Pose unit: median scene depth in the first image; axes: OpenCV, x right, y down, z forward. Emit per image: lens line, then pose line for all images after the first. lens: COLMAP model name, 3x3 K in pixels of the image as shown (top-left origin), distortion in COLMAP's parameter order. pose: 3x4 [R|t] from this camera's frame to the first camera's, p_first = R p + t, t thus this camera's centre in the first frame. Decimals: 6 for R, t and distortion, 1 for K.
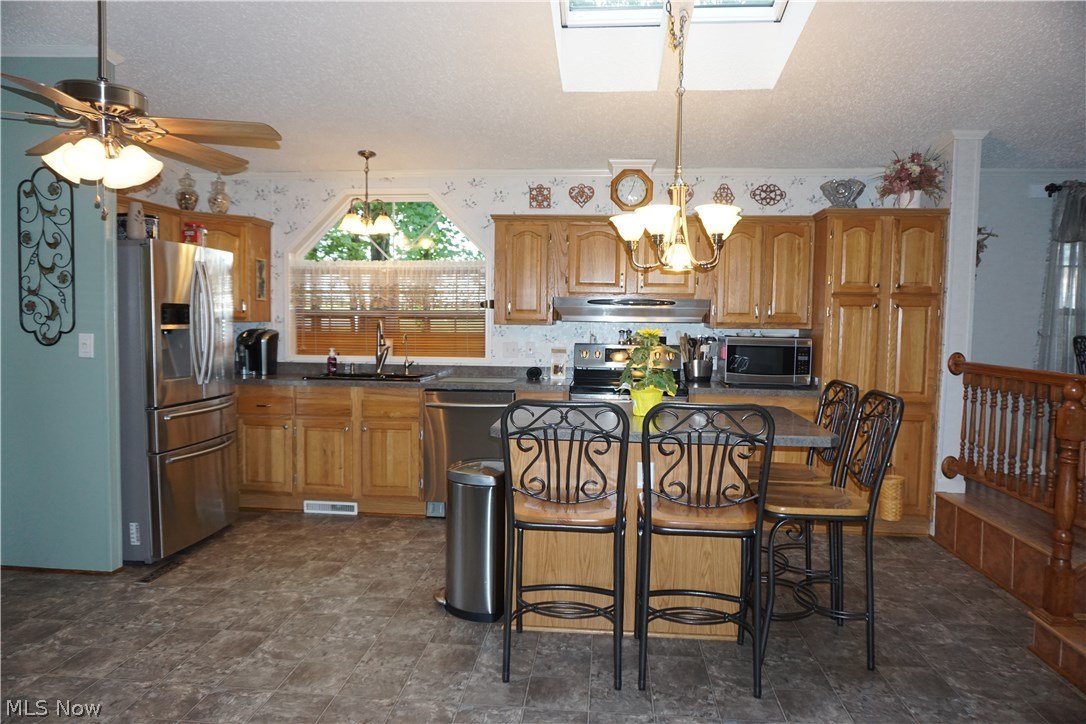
lens RADIAL K [[734.3, 0, 543.0], [0, 734.3, 362.0], [0, 0, 1]] dist [-0.041209, 0.029103]
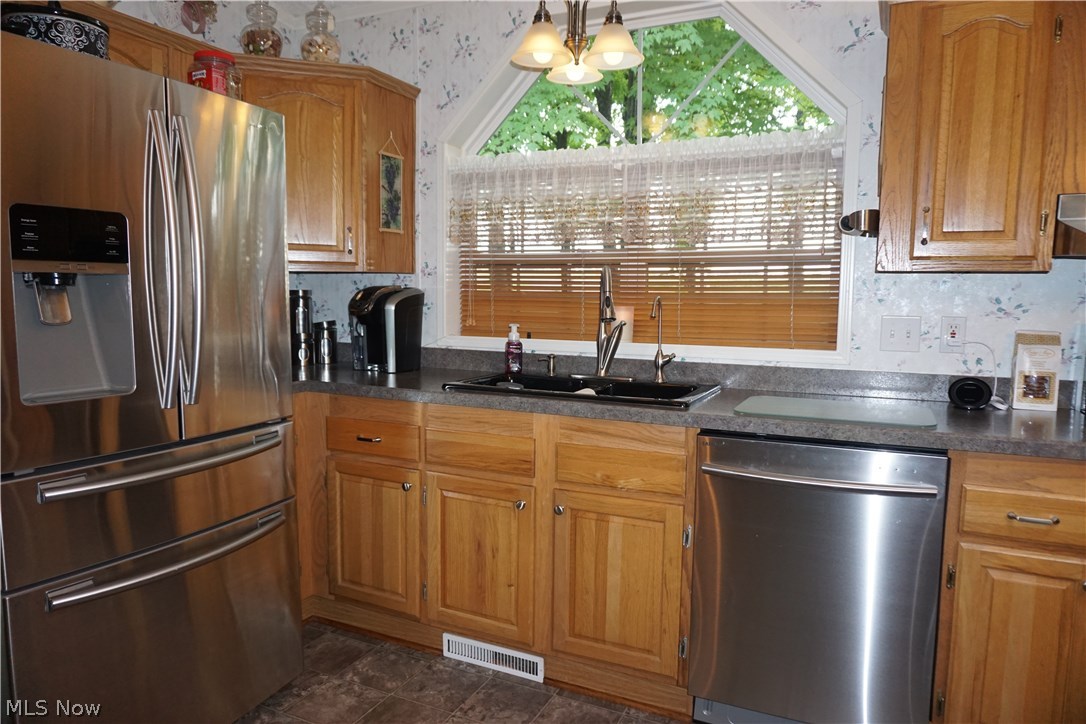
lens RADIAL K [[734.3, 0, 543.0], [0, 734.3, 362.0], [0, 0, 1]] dist [-0.041209, 0.029103]
pose [[0.939533, 0.032229, -0.340939, -0.098465], [-0.020096, 0.999035, 0.039060, -0.013334], [0.341869, -0.029846, 0.939274, 0.546855]]
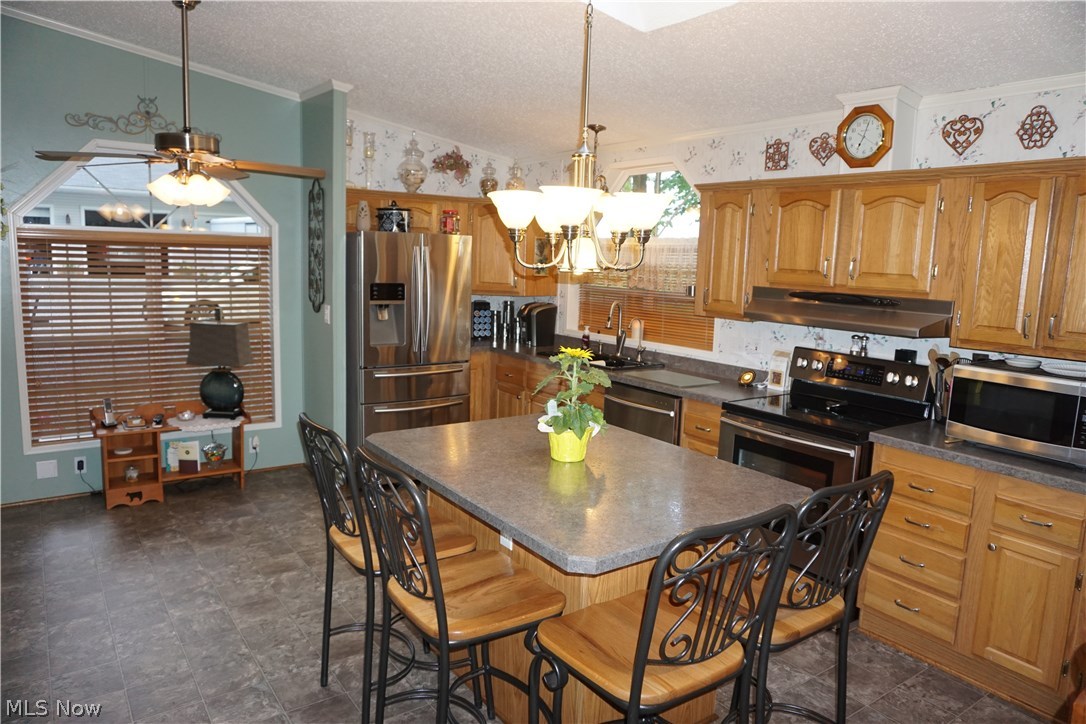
lens RADIAL K [[734.3, 0, 543.0], [0, 734.3, 362.0], [0, 0, 1]] dist [-0.041209, 0.029103]
pose [[0.650408, 0.117792, -0.750396, 0.451561], [-0.067335, 0.992955, 0.097505, -0.066537], [0.756594, -0.012890, 0.653757, 0.304721]]
